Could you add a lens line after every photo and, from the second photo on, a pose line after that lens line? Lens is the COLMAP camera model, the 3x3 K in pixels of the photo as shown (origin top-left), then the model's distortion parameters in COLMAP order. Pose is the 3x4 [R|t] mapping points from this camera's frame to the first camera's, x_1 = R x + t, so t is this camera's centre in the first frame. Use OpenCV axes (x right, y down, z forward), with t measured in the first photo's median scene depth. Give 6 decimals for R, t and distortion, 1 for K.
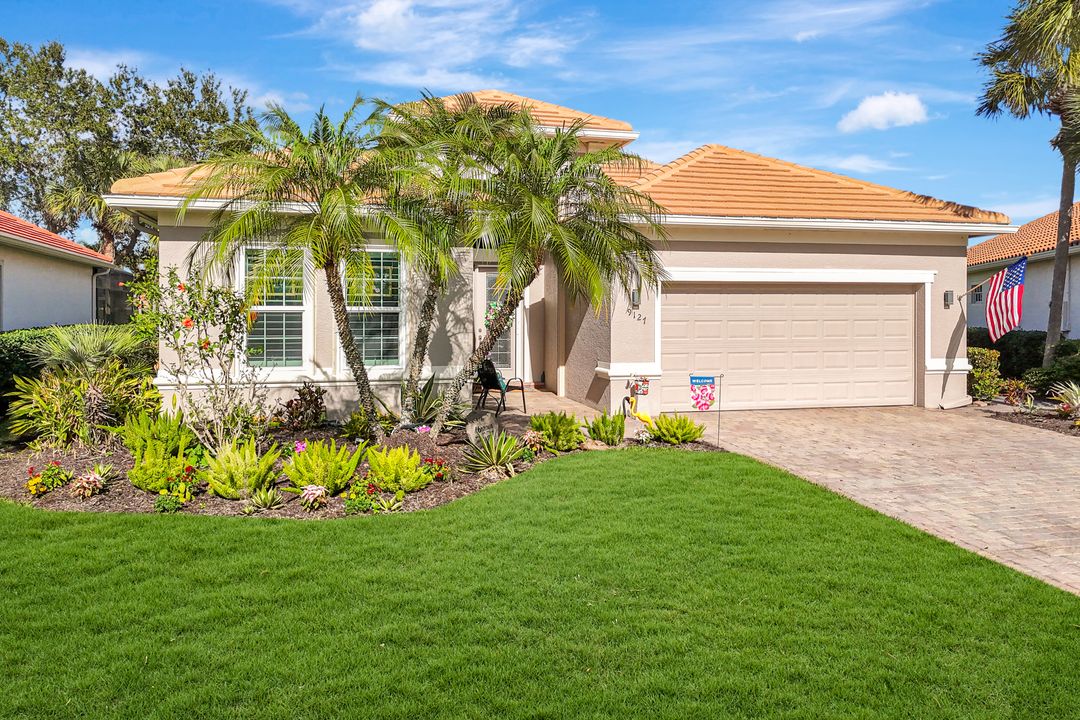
lens RADIAL K [[811.0, 0, 551.3], [0, 811.0, 317.4], [0, 0, 1]] dist [0.053206, -0.036887]
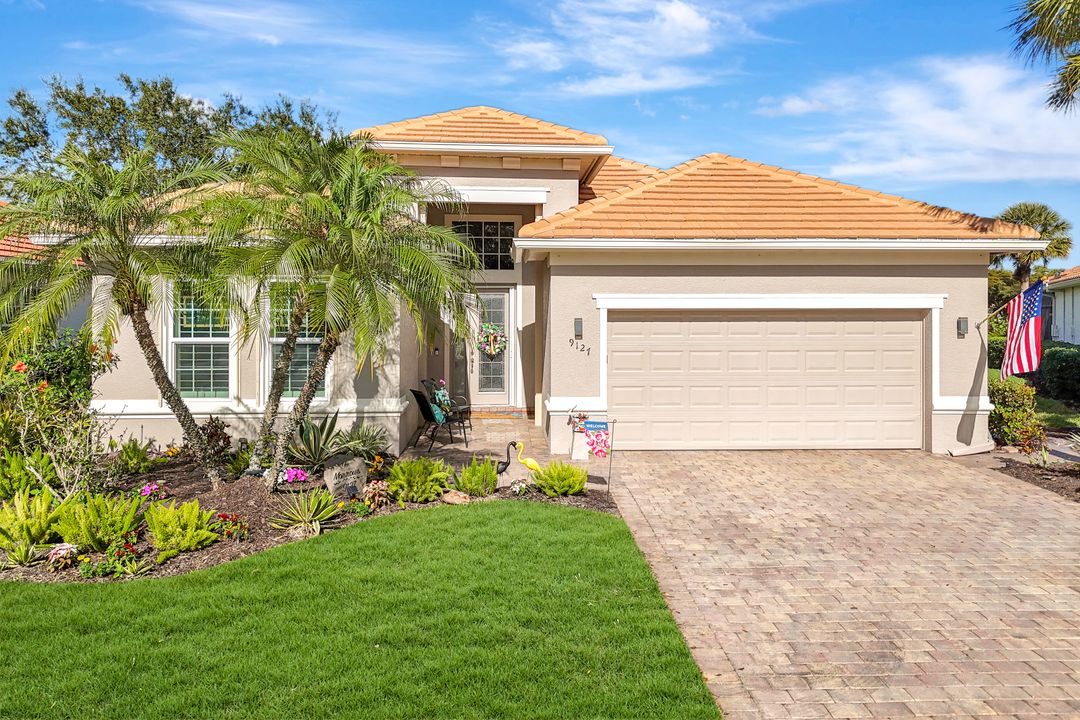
lens RADIAL K [[811.1, 0, 534.0], [0, 811.1, 318.9], [0, 0, 1]] dist [0.054460, -0.042014]
pose [[0.980913, 0.000860, -0.194446, 0.213863], [-0.001288, 0.999997, -0.002074, -0.028952], [0.194444, 0.002285, 0.980911, 0.070852]]
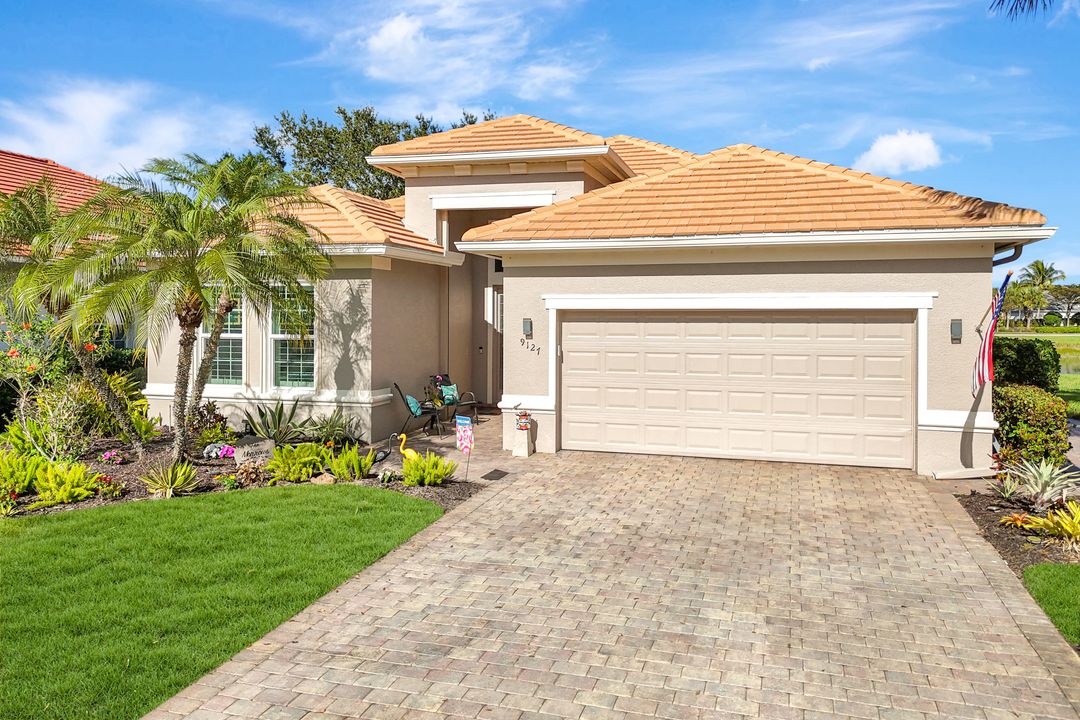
lens RADIAL K [[811.1, 0, 534.0], [0, 811.1, 318.9], [0, 0, 1]] dist [0.054460, -0.042014]
pose [[0.856648, 0.004134, -0.515884, 0.545803], [-0.006474, 0.999975, -0.002738, -0.028548], [0.515860, 0.005686, 0.856654, 0.172489]]
